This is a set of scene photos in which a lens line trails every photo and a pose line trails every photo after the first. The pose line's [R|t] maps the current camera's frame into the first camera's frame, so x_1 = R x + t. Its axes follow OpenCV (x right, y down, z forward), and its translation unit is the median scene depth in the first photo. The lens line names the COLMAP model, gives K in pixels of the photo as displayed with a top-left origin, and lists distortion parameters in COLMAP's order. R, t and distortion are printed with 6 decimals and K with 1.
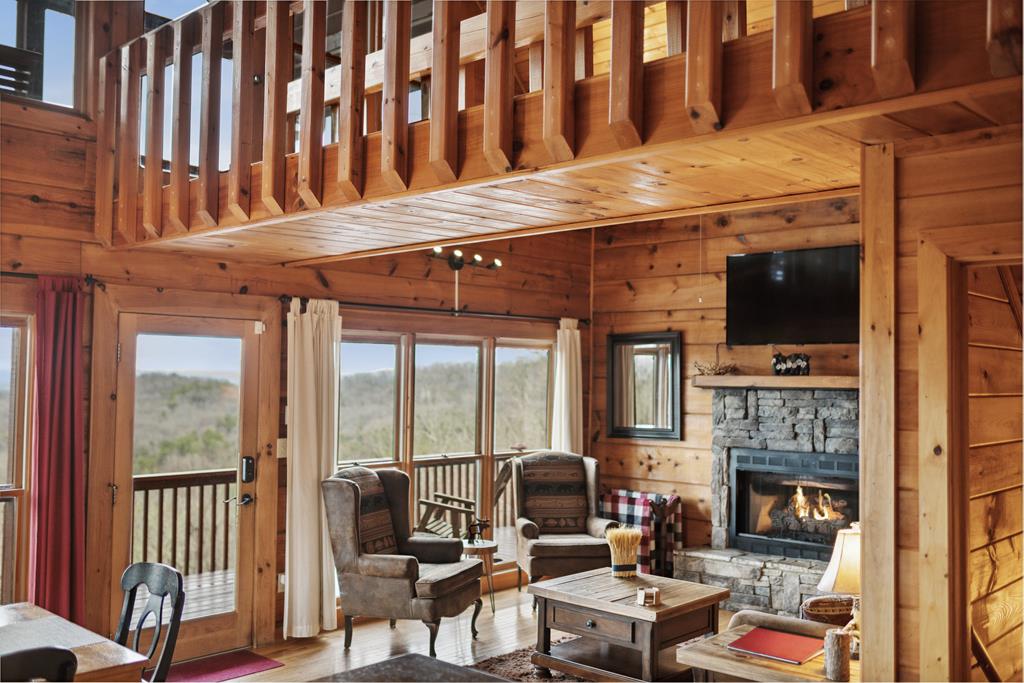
lens RADIAL K [[960.9, 0, 518.0], [0, 960.9, 340.7], [0, 0, 1]] dist [0.007293, 0.000000]
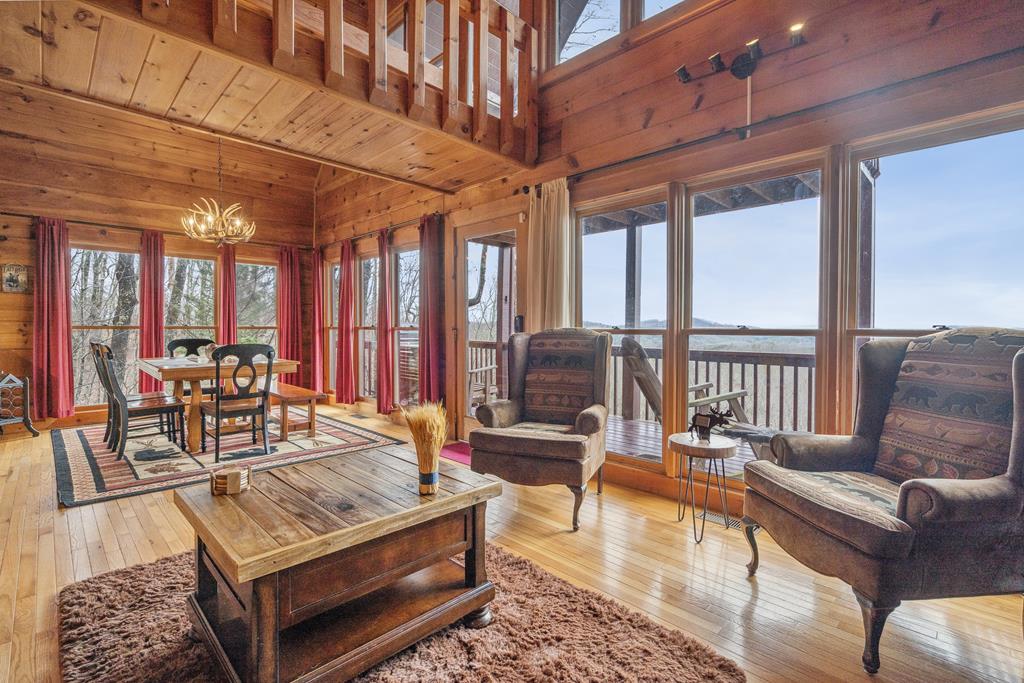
lens RADIAL K [[468.6, 0, 514.9], [0, 468.6, 332.9], [0, 0, 1]] dist [0.000219, -0.000485]
pose [[-0.052123, -0.002760, -0.998637, 0.322861], [0.031987, 0.999478, -0.004432, 0.126839], [0.998128, -0.032174, -0.052007, 0.884243]]
